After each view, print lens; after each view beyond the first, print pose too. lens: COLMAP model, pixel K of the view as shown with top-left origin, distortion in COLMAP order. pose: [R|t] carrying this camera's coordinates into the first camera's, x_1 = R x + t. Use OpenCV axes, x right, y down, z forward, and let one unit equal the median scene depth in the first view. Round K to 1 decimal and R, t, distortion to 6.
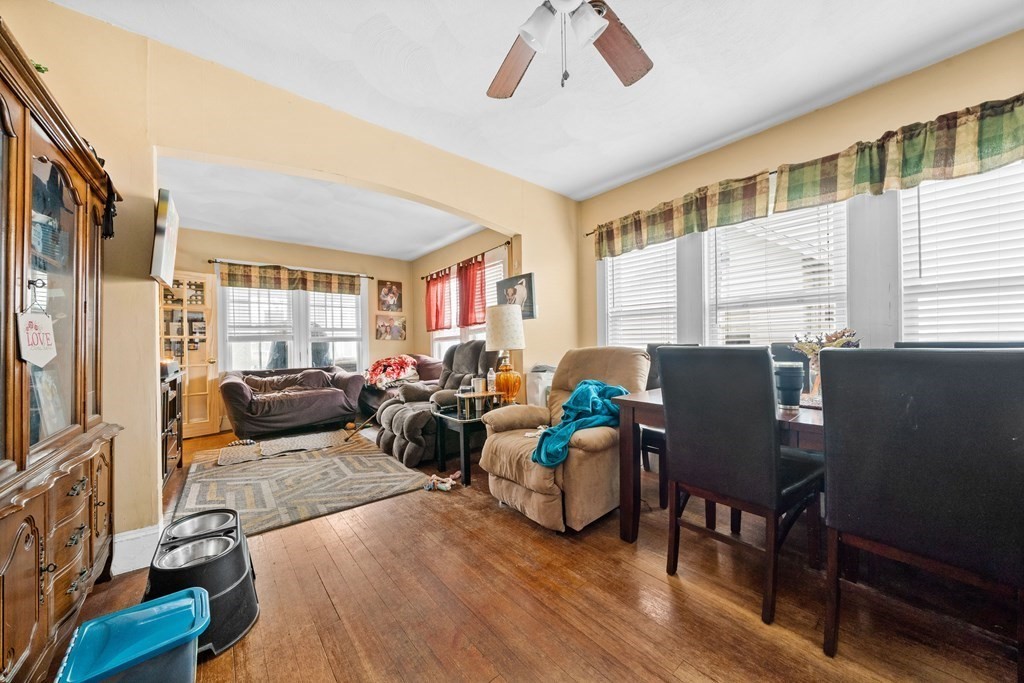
lens RADIAL K [[333.9, 0, 498.8], [0, 333.9, 340.2], [0, 0, 1]] dist [-0.000334, -0.000008]
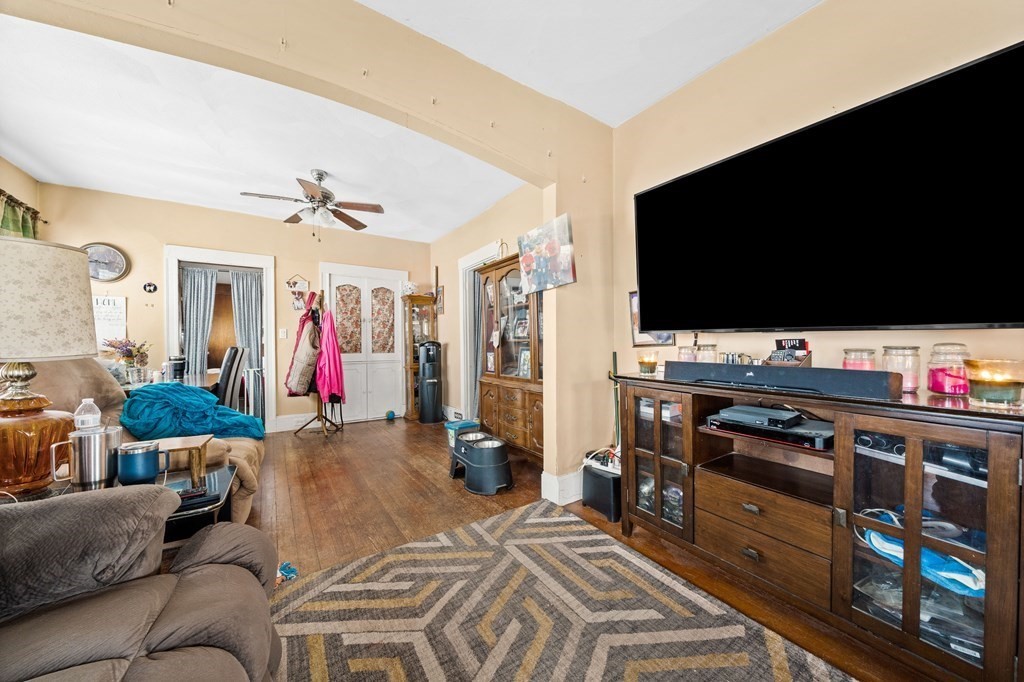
lens RADIAL K [[359.1, 0, 514.1], [0, 359.1, 345.1], [0, 0, 1]] dist [-0.006796, 0.000020]
pose [[-0.995087, 0.021265, 0.096690, -0.654828], [0.020662, 0.999760, -0.007239, 0.033812], [-0.096821, -0.005206, -0.995288, 1.529055]]
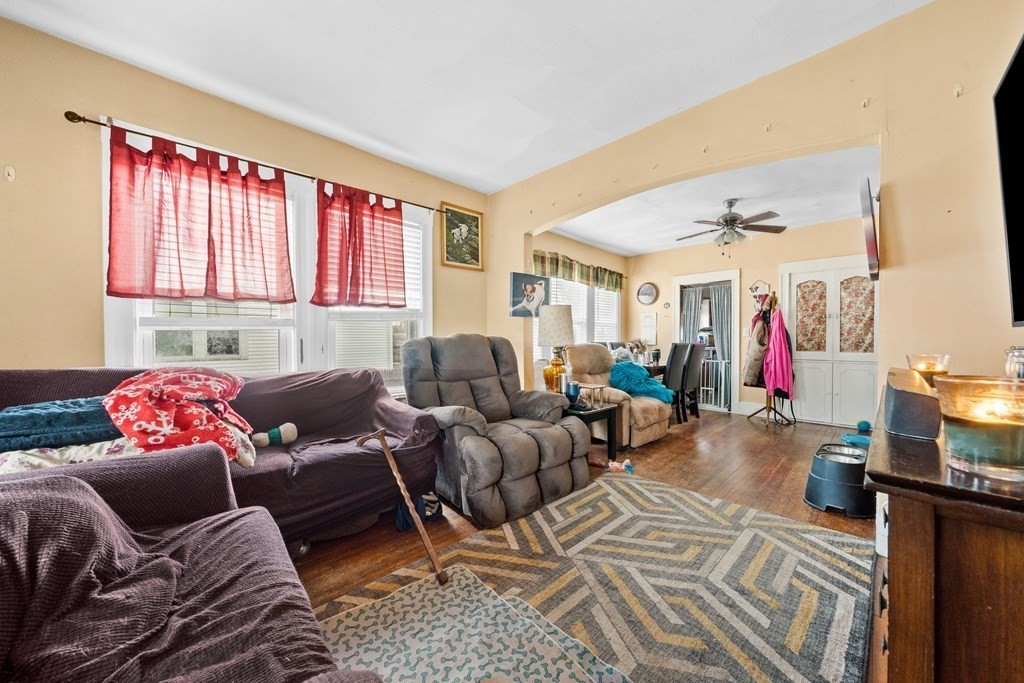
lens RADIAL K [[359.1, 0, 514.1], [0, 359.1, 345.6], [0, 0, 1]] dist [-0.006796, 0.000020]
pose [[-0.067977, 0.004901, 0.997675, -1.279369], [-0.009916, 0.999935, -0.005588, 0.041685], [-0.997638, -0.010273, -0.067924, 1.381661]]
